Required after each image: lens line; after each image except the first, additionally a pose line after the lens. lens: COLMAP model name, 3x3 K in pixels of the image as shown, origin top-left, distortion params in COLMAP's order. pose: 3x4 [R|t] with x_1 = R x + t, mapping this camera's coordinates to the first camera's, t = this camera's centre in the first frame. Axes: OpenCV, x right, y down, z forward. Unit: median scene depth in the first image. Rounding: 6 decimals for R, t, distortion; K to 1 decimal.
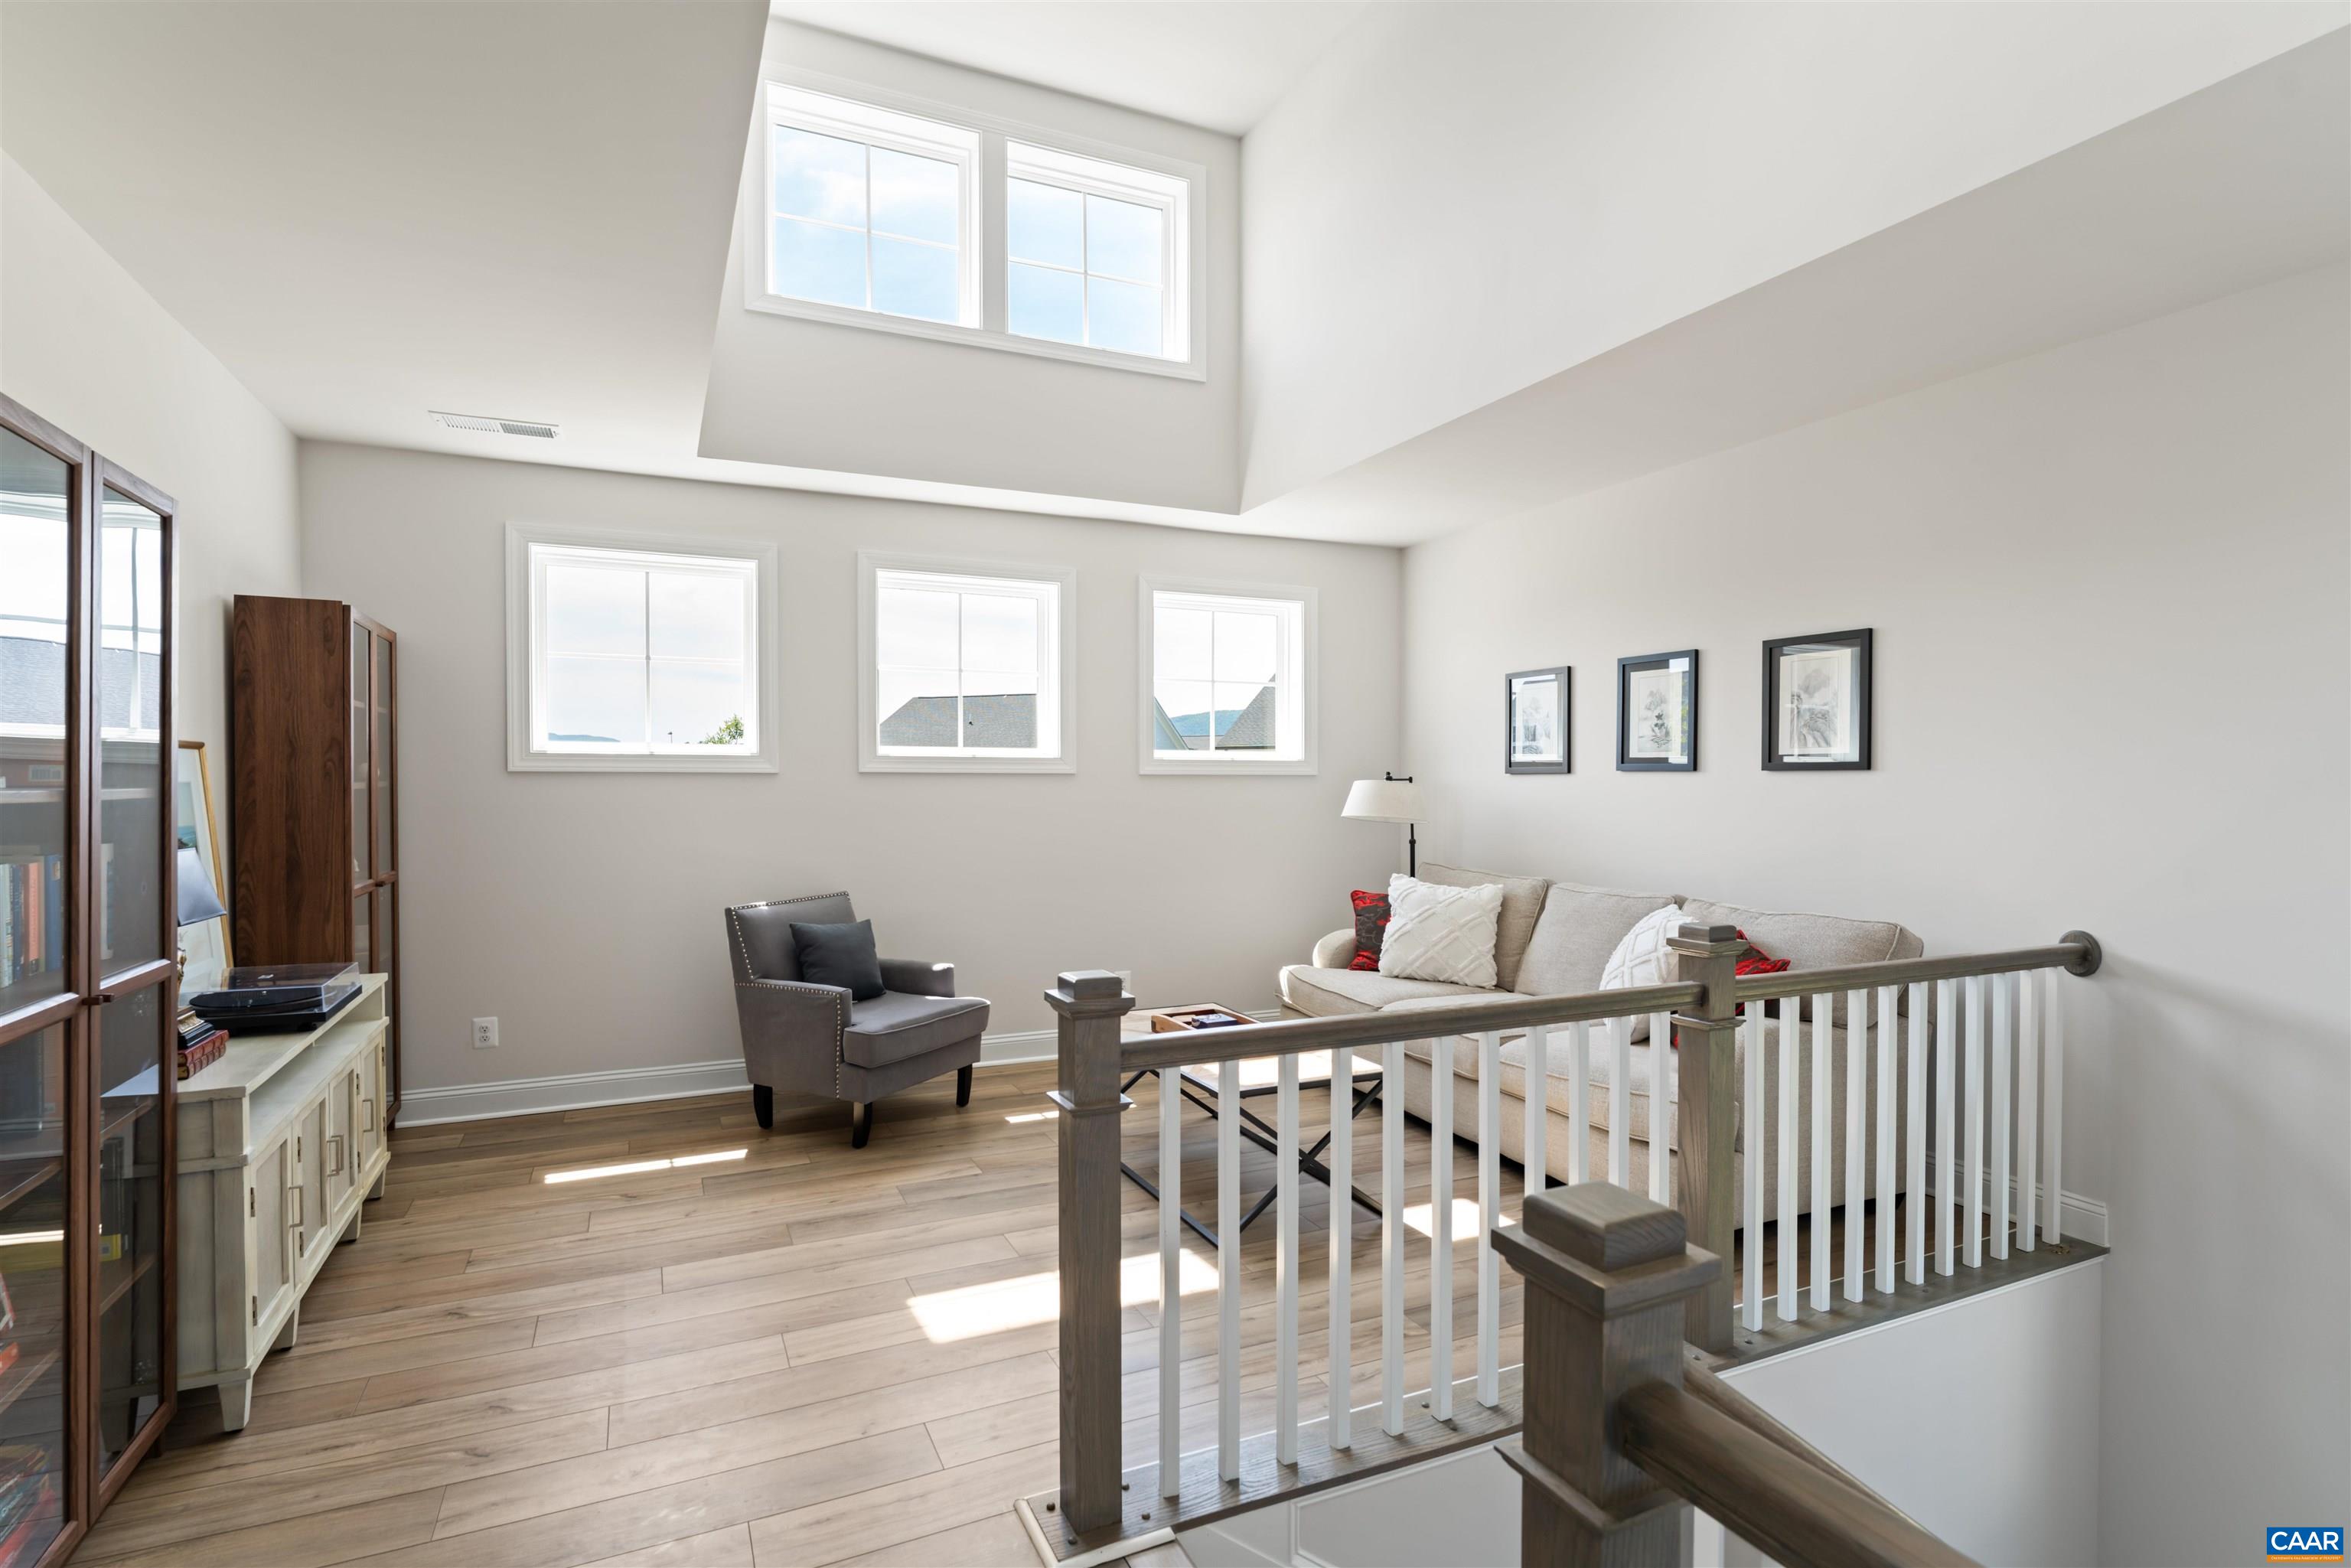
lens RADIAL K [[1087.5, 0, 1169.6], [0, 1087.5, 788.2], [0, 0, 1]] dist [-0.003466, -0.000446]
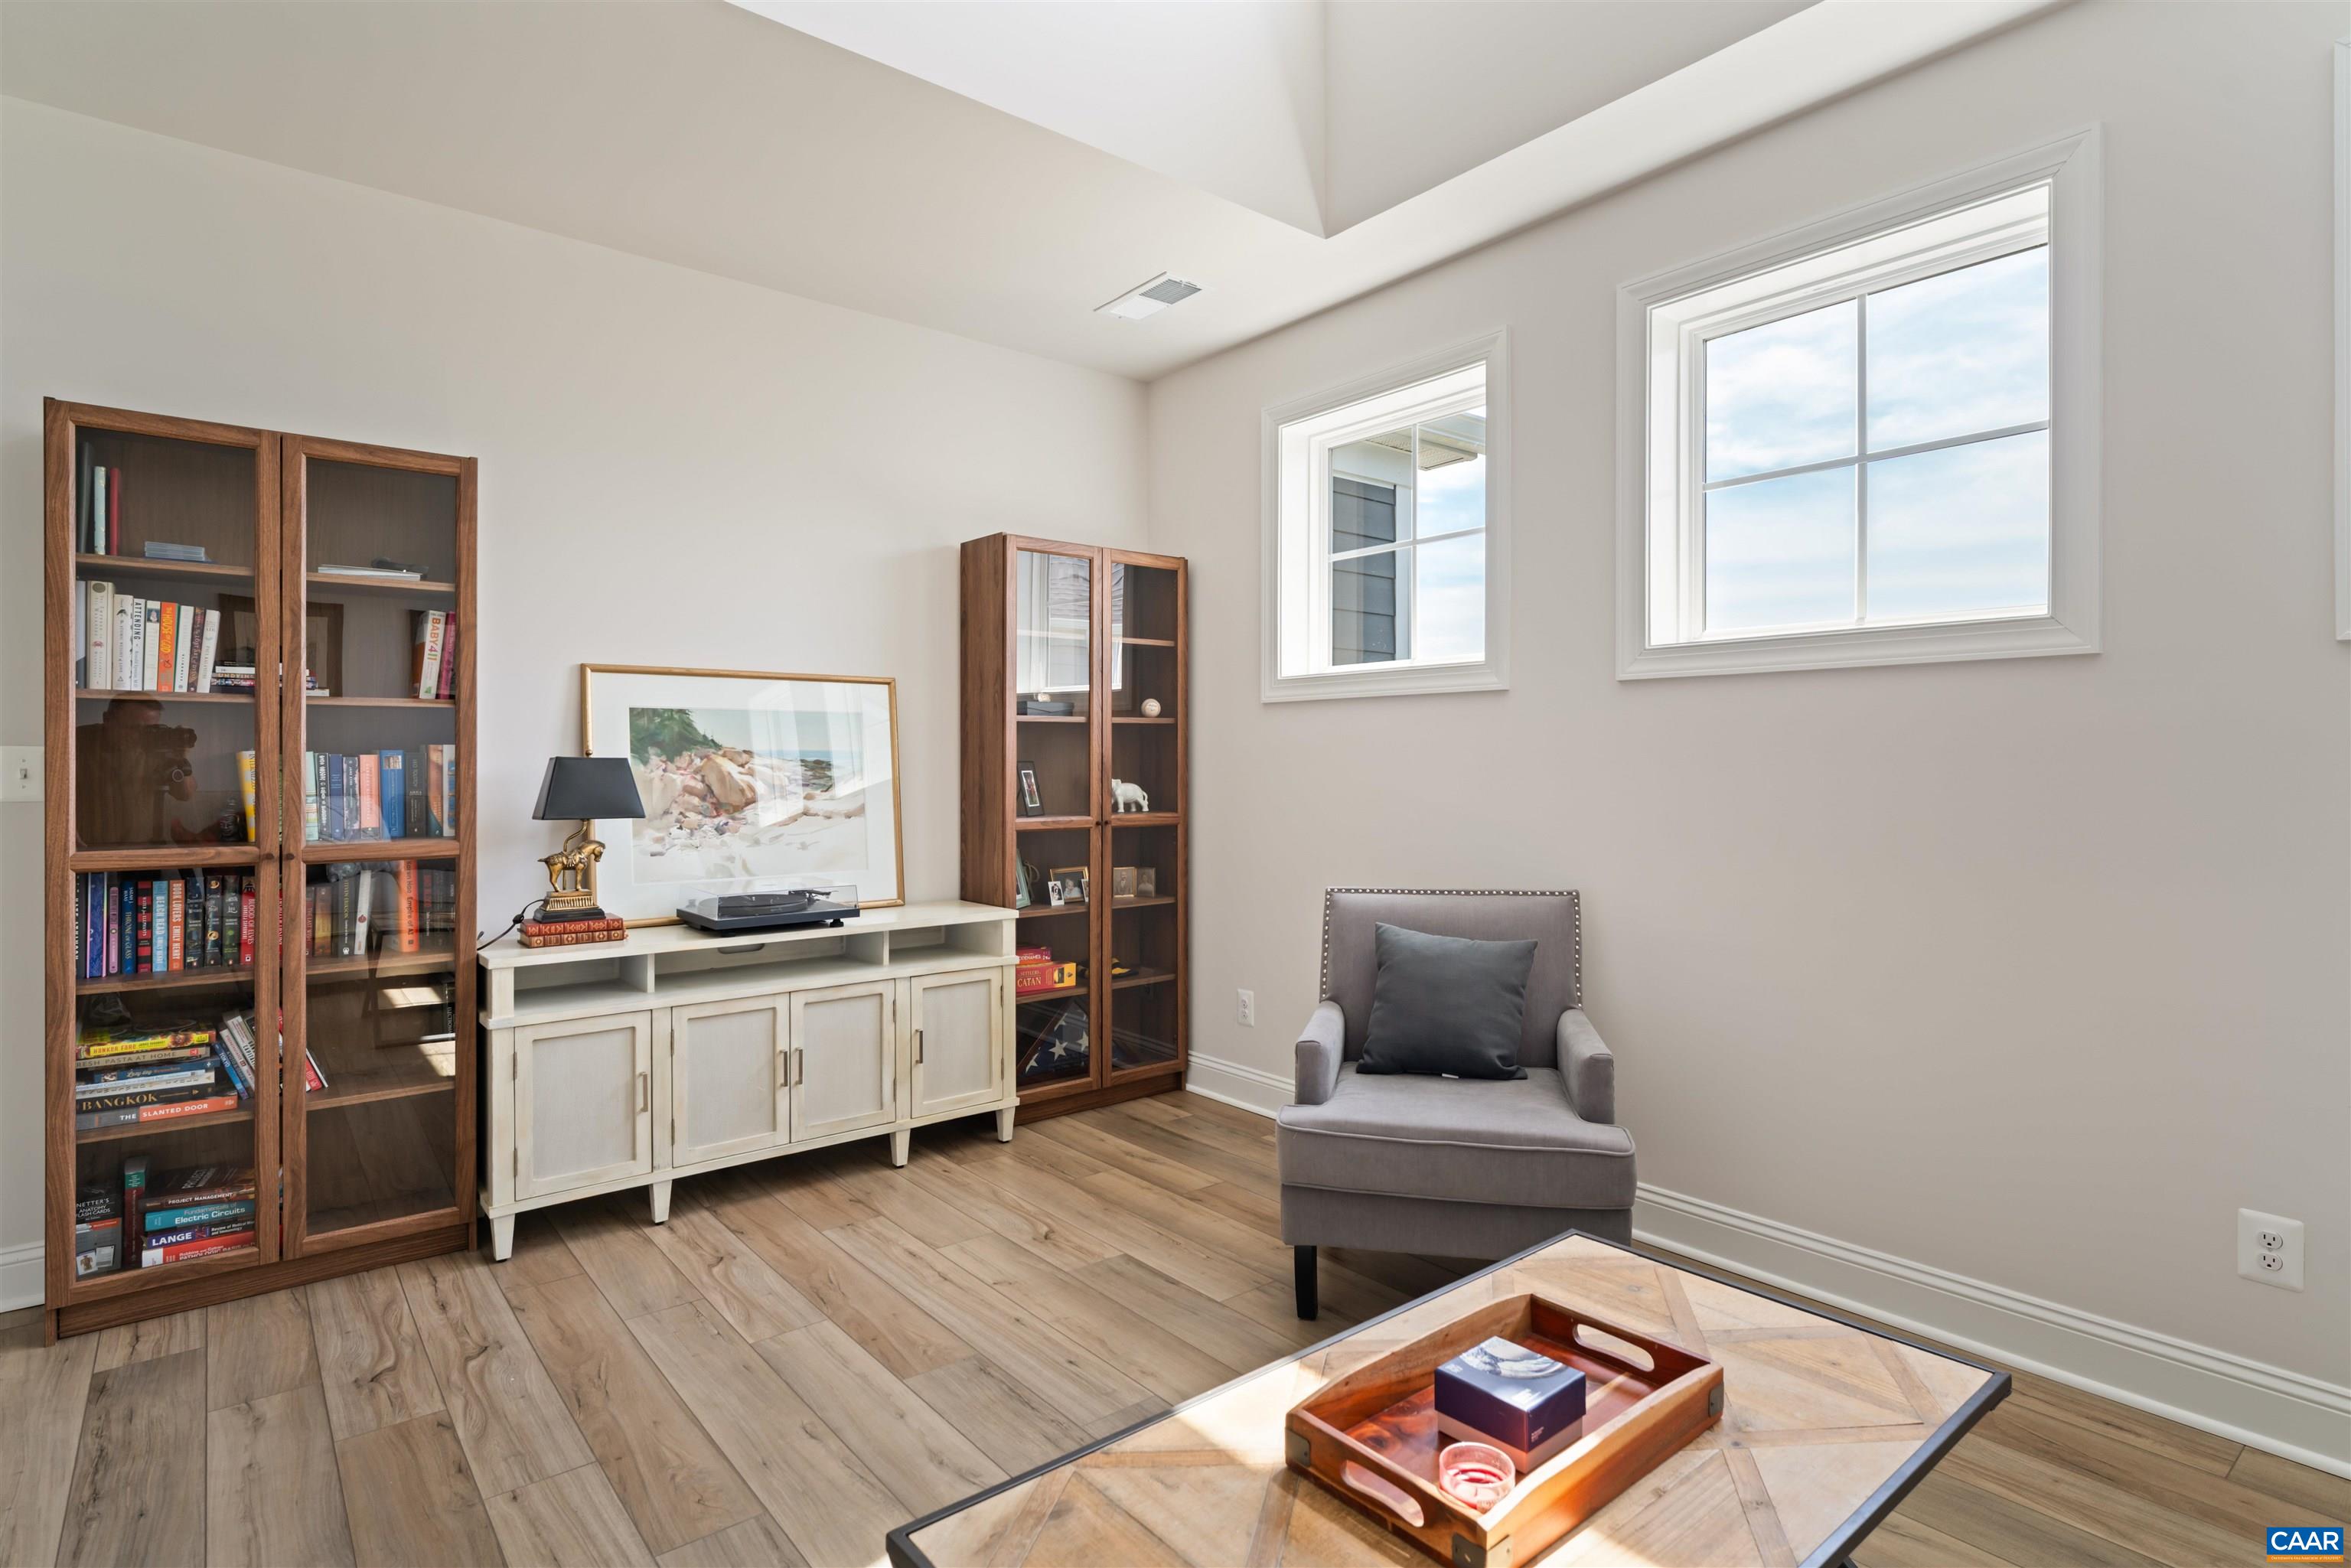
lens RADIAL K [[1224.8, 0, 1175.6], [0, 1224.8, 767.6], [0, 0, 1]] dist [0.004180, -0.000199]
pose [[0.261871, -0.000080, -0.965103, 0.373337], [-0.007049, 0.999973, -0.001995, 0.045734], [0.965077, 0.007326, 0.261863, 0.872674]]
